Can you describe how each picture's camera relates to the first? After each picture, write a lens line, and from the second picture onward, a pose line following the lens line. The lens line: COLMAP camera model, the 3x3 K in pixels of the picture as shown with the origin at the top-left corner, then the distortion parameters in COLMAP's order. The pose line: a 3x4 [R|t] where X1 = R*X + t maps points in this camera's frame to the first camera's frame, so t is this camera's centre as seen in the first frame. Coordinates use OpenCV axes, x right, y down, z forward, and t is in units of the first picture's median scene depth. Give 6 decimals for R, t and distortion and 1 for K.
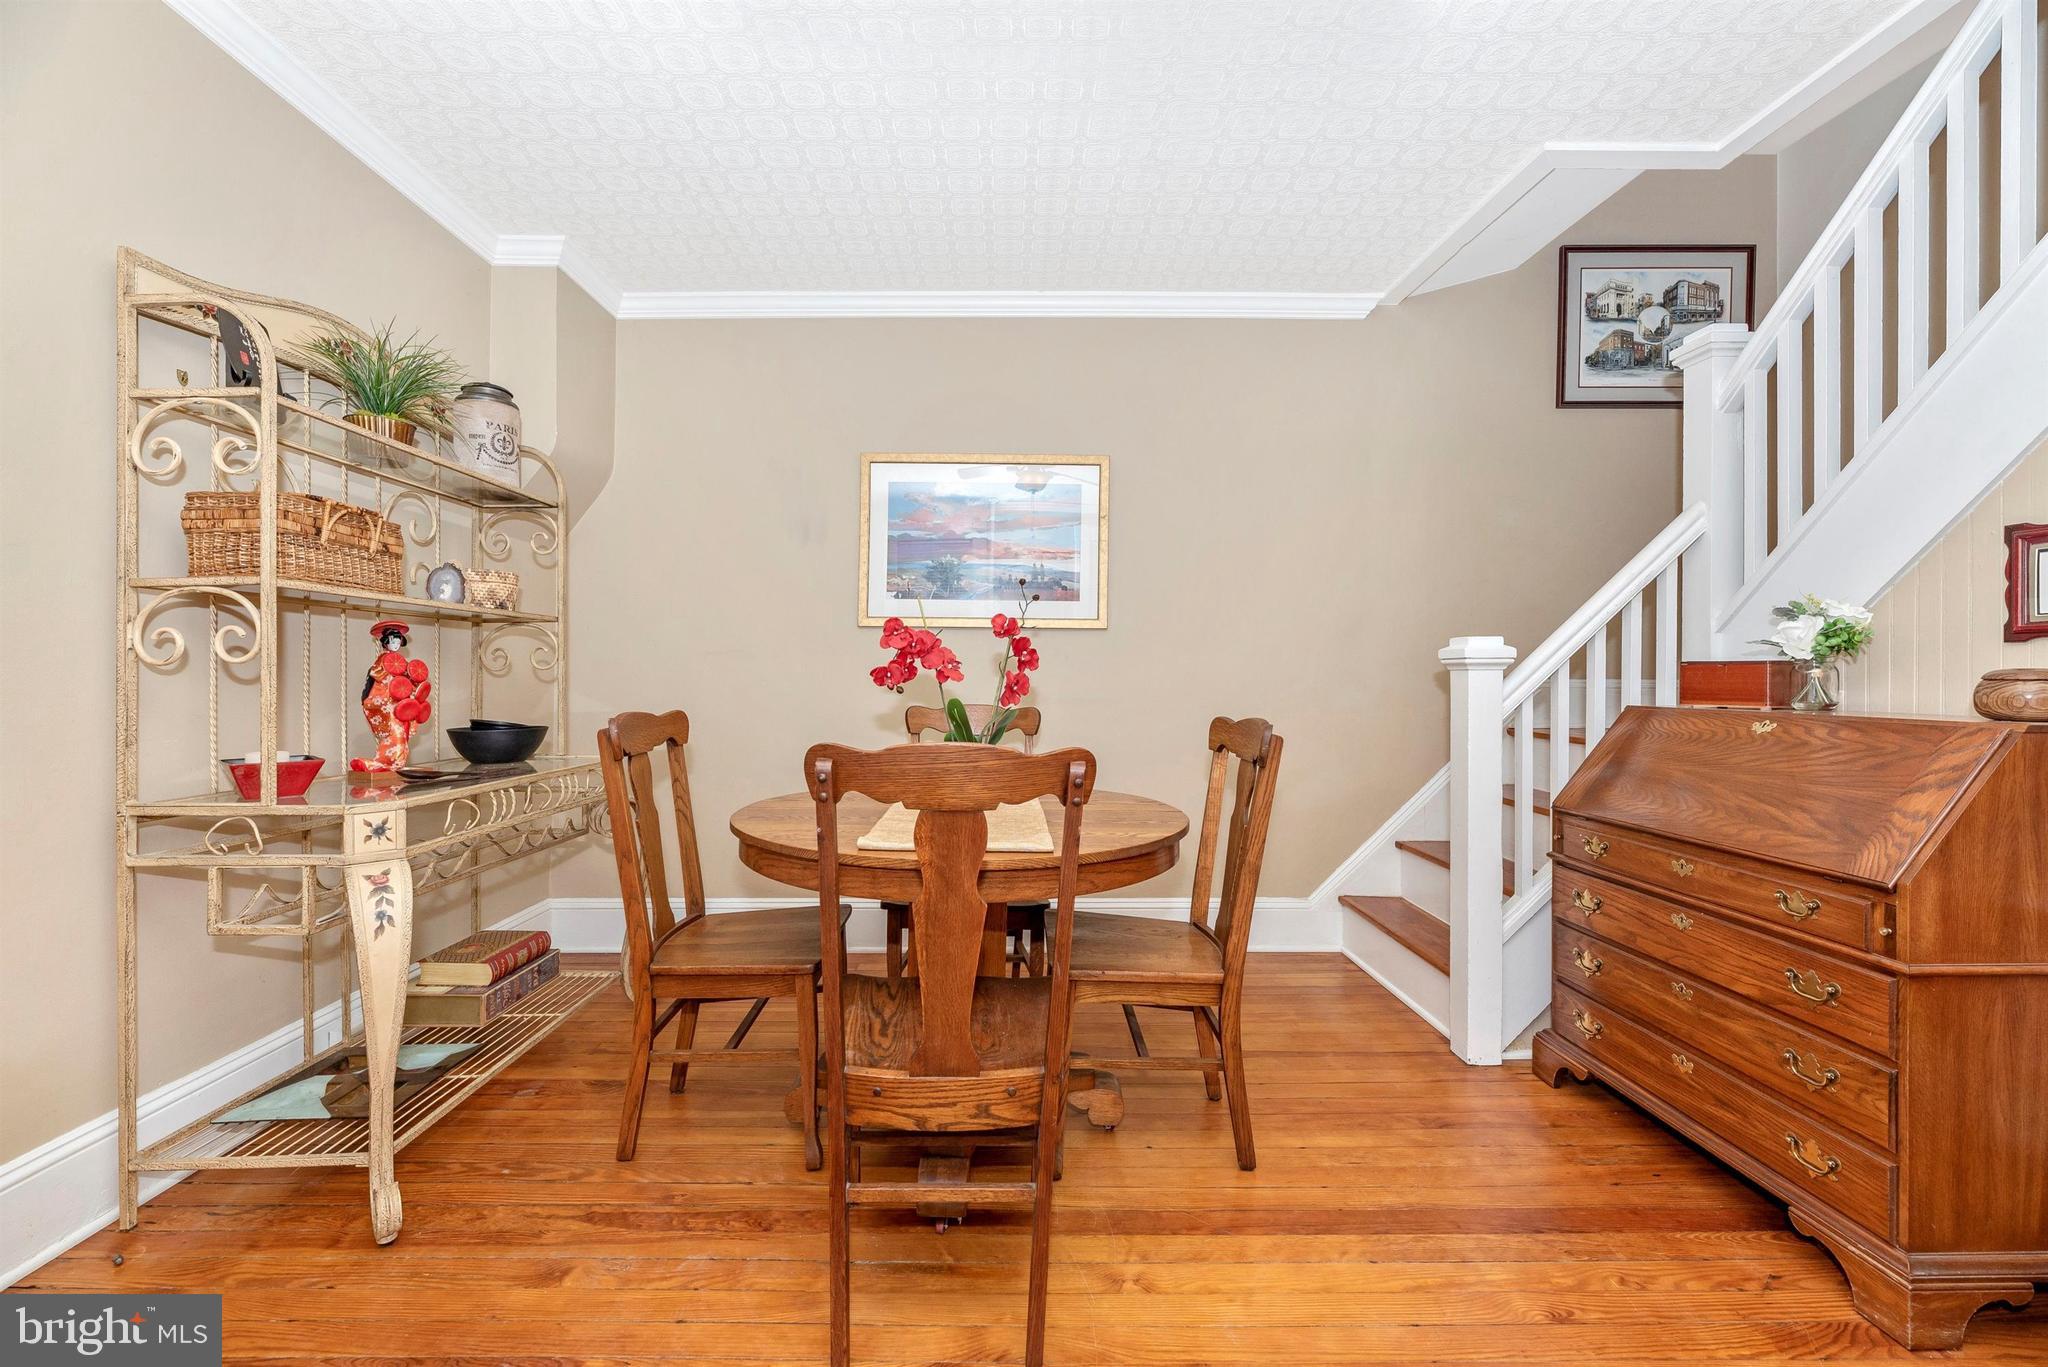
lens RADIAL K [[823.3, 0, 1018.7], [0, 823.3, 669.8], [0, 0, 1]] dist [-0.003334, -0.000506]
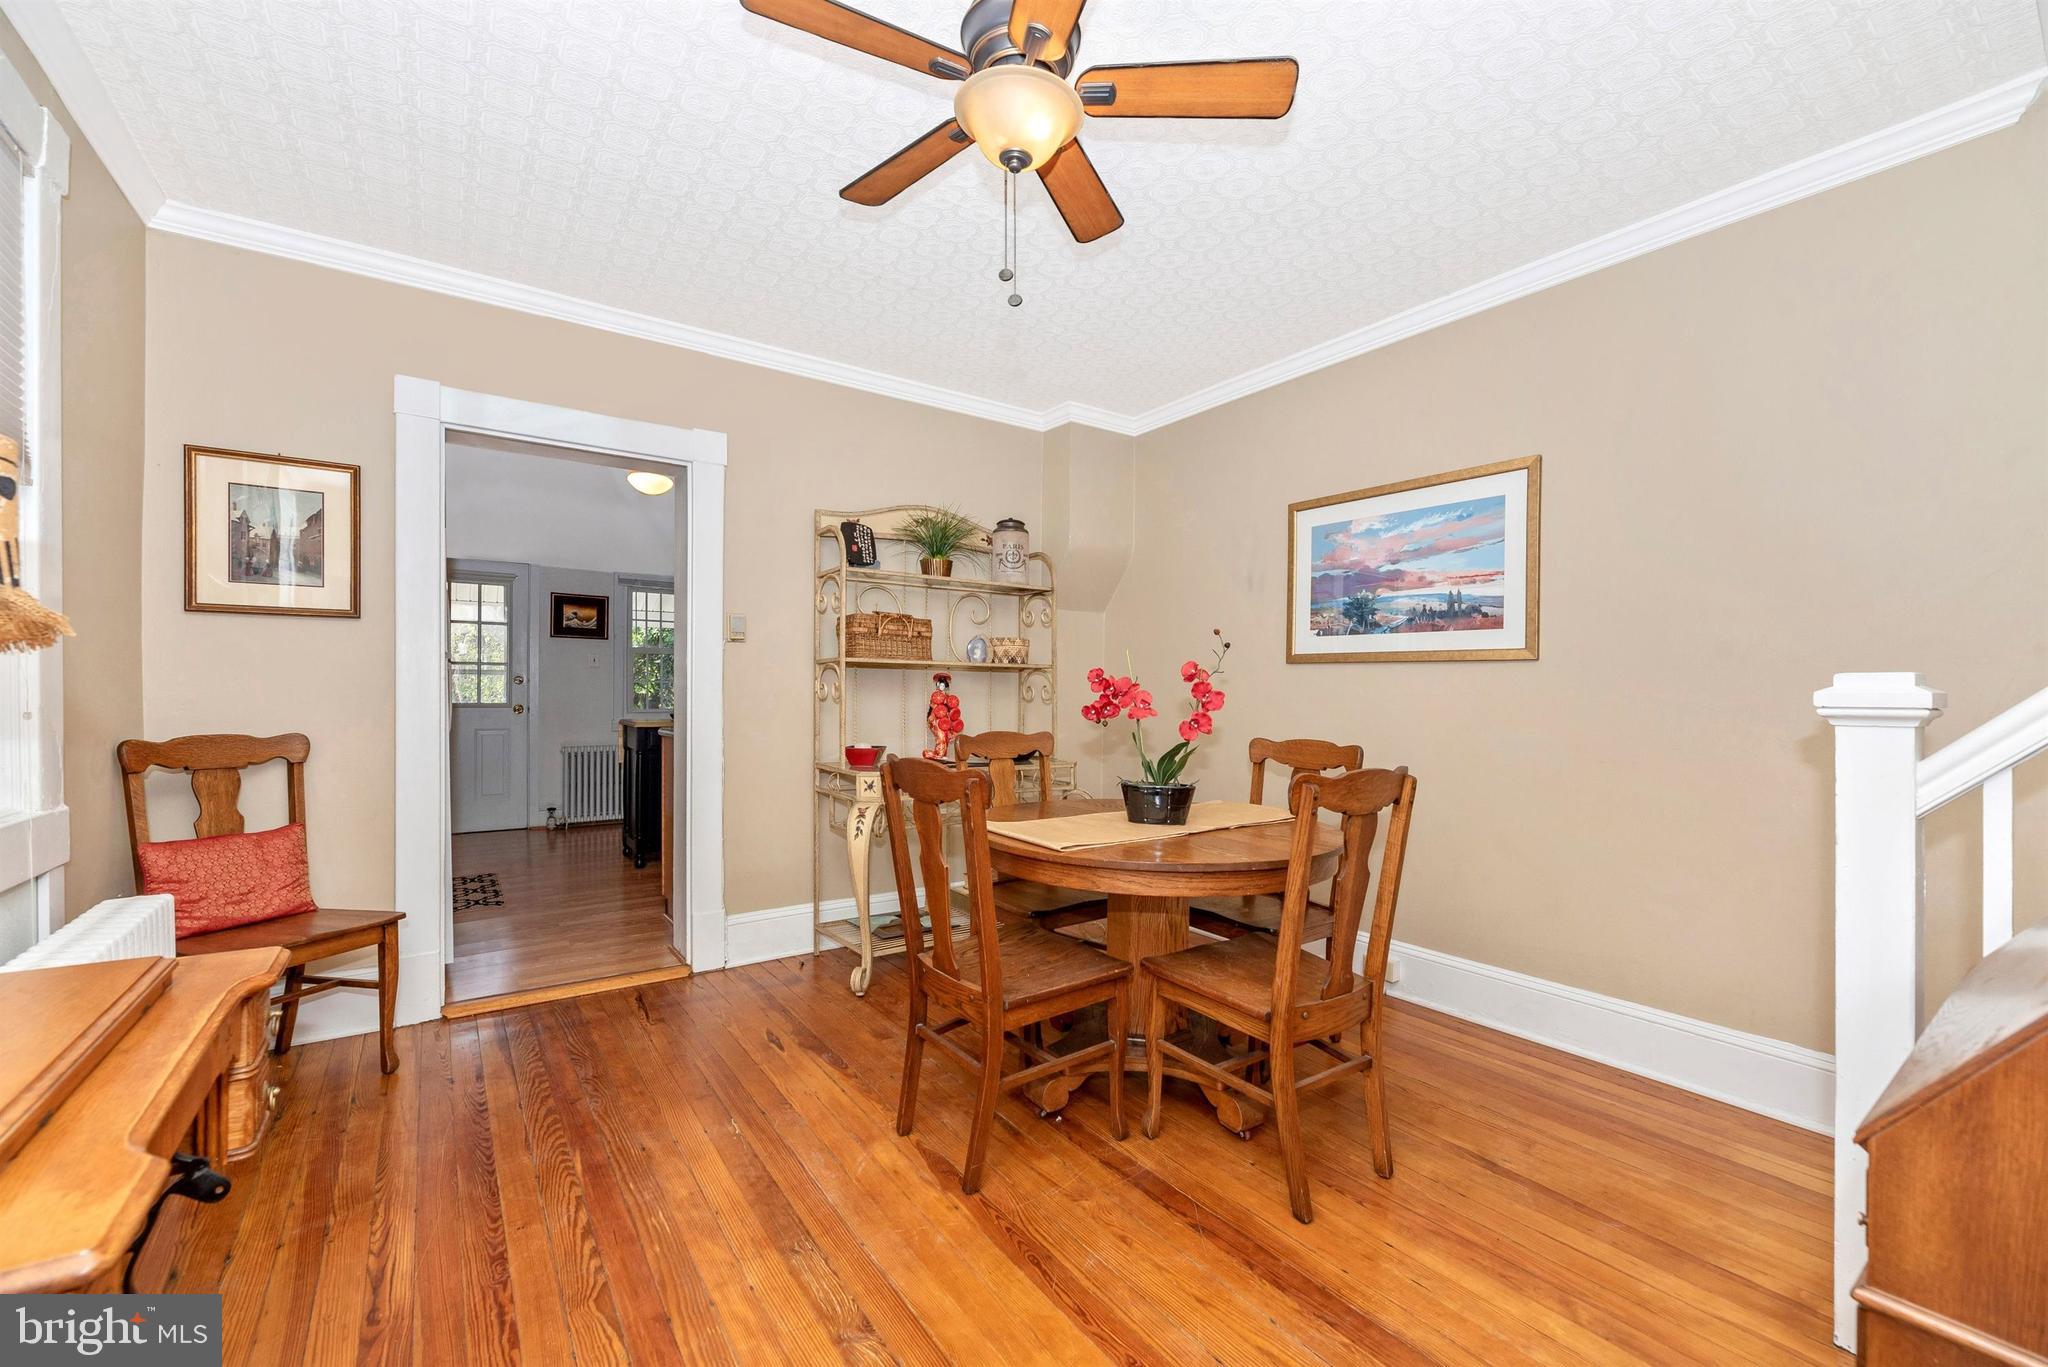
lens RADIAL K [[823.3, 0, 1028.7], [0, 823.3, 694.3], [0, 0, 1]] dist [-0.003334, -0.000506]
pose [[0.586334, 0.007963, -0.810031, 0.734334], [-0.005334, 0.999968, 0.005969, -0.025205], [0.810052, 0.000821, 0.586357, 0.125475]]
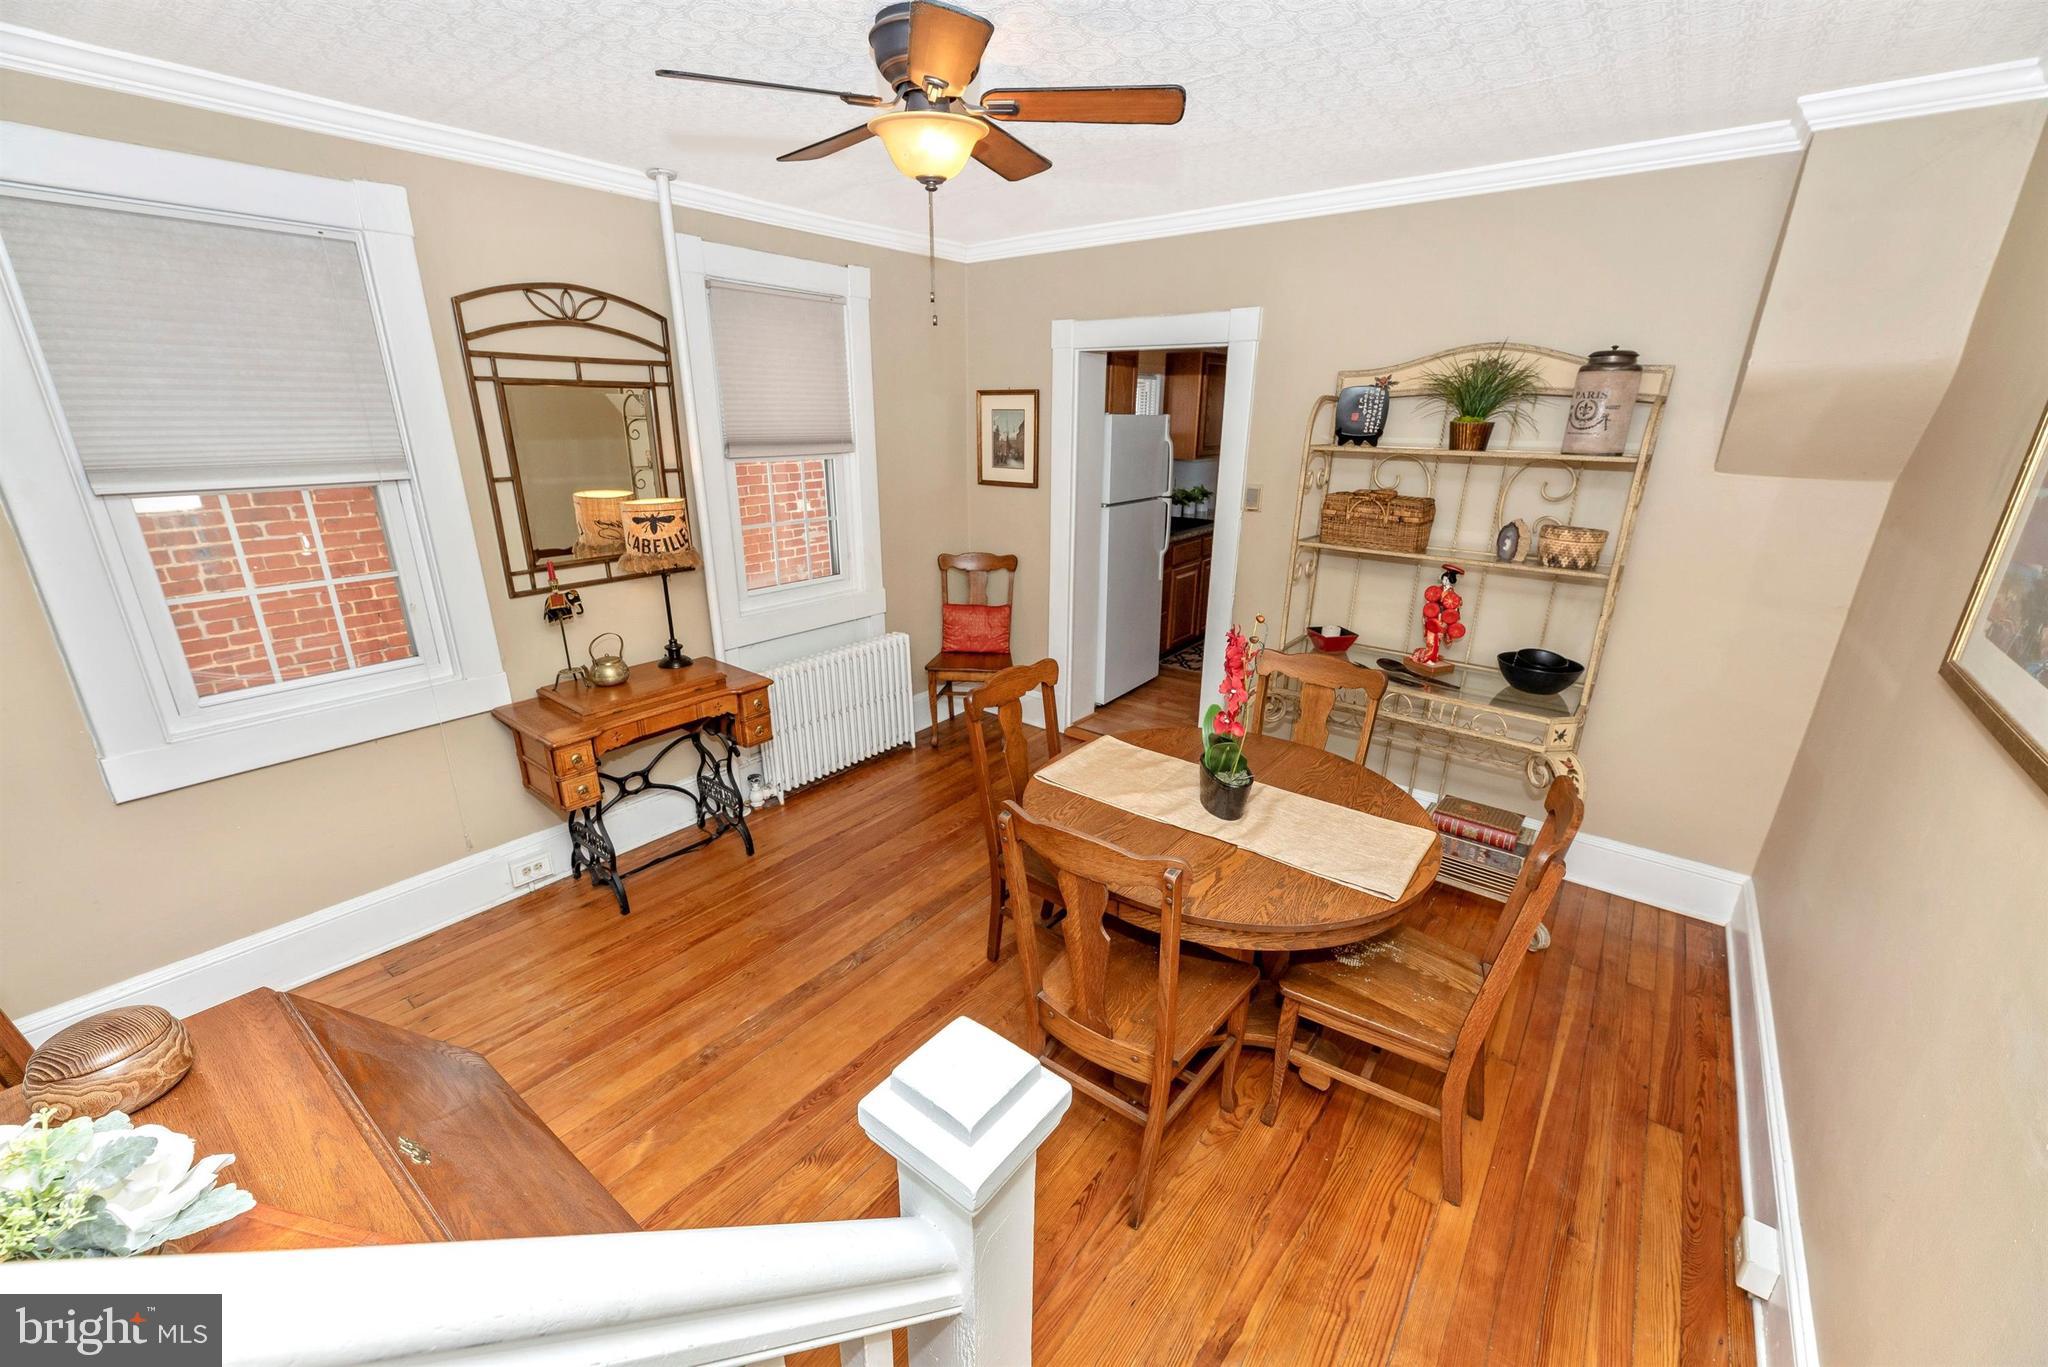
lens RADIAL K [[823.3, 0, 1017.3], [0, 823.3, 692.7], [0, 0, 1]] dist [-0.003334, -0.000506]
pose [[-0.616908, 0.259228, -0.743119, 0.809756], [-0.001726, 0.943752, 0.330650, -0.313953], [0.787034, 0.205263, -0.581760, 1.248930]]
